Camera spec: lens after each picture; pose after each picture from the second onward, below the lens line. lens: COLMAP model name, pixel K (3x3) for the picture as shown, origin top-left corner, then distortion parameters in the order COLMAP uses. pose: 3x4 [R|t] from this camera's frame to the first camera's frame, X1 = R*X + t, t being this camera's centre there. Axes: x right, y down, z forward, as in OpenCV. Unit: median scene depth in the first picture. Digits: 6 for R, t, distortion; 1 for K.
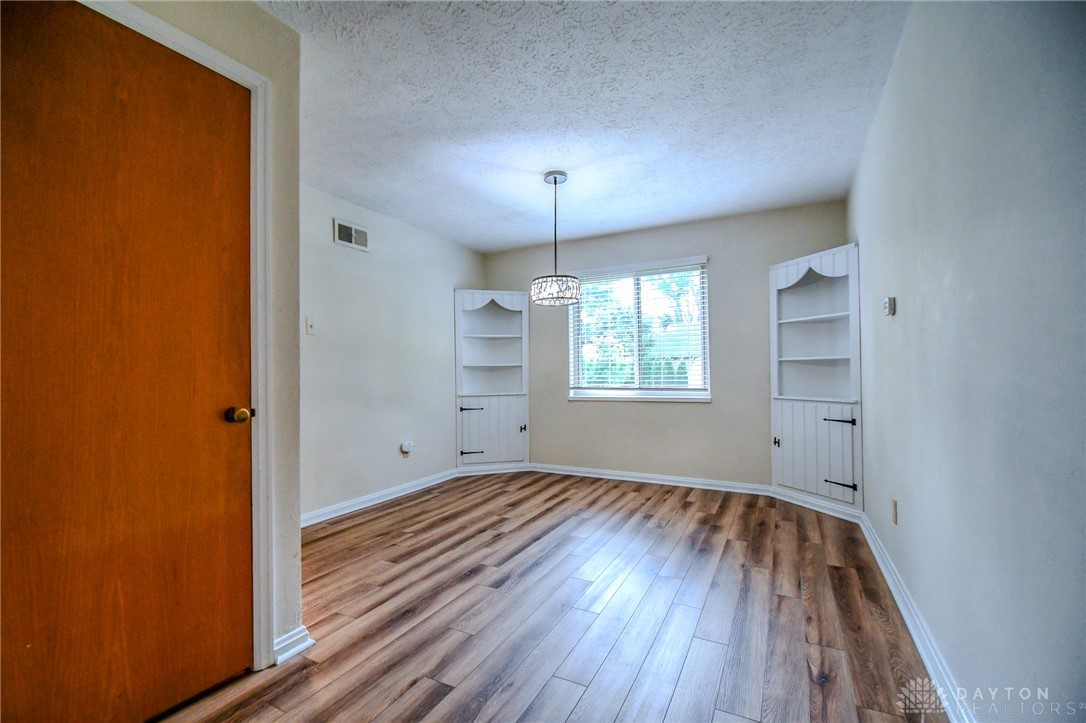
lens RADIAL K [[485.4, 0, 538.5], [0, 485.4, 371.4], [0, 0, 1]] dist [-0.000561, -0.001320]
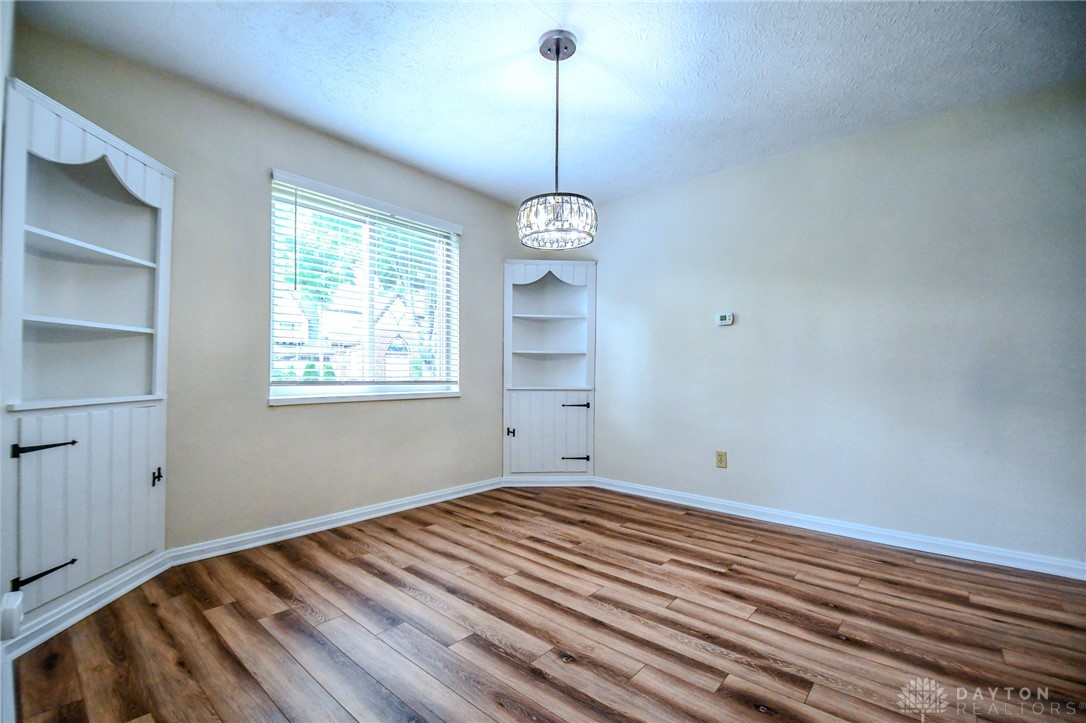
lens RADIAL K [[470.9, 0, 535.9], [0, 470.9, 367.2], [0, 0, 1]] dist [0.000323, 0.000328]
pose [[0.233229, 0.021774, 0.972178, -0.529910], [-0.015736, 0.999703, -0.018616, 0.030467], [-0.972295, -0.010956, 0.233502, 0.819588]]
